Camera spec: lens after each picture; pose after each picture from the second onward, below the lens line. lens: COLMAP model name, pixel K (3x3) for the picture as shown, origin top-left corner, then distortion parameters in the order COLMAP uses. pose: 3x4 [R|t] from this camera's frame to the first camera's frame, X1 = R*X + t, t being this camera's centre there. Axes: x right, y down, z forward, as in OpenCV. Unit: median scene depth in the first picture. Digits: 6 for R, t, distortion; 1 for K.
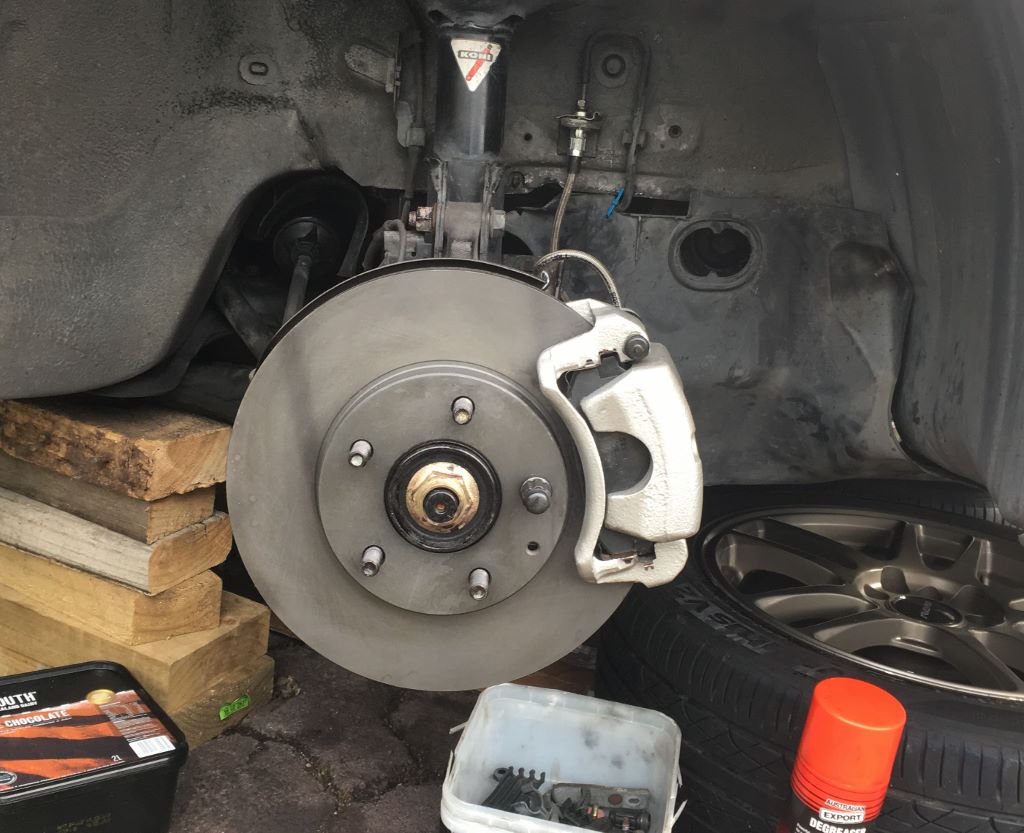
lens RADIAL K [[1139.0, 0, 512.3], [0, 1139.0, 416.2], [0, 0, 1]] dist [0.048007, 0.000000]
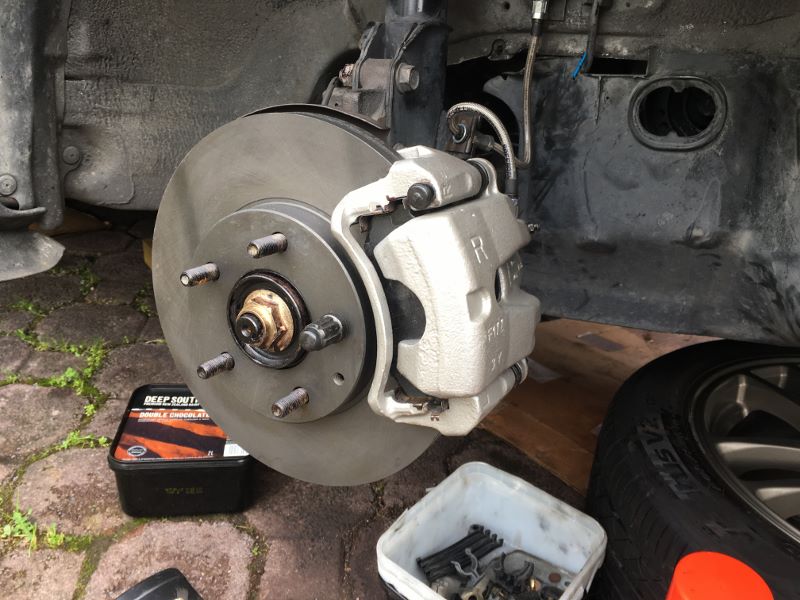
lens RADIAL K [[670.4, 0, 393.6], [0, 670.4, 300.8], [0, 0, 1]] dist [0.064483, -0.080582]
pose [[0.884051, 0.128177, -0.449470, 0.248645], [-0.084990, 0.989714, 0.115075, -0.025324], [0.459597, -0.063532, 0.885852, 0.341199]]
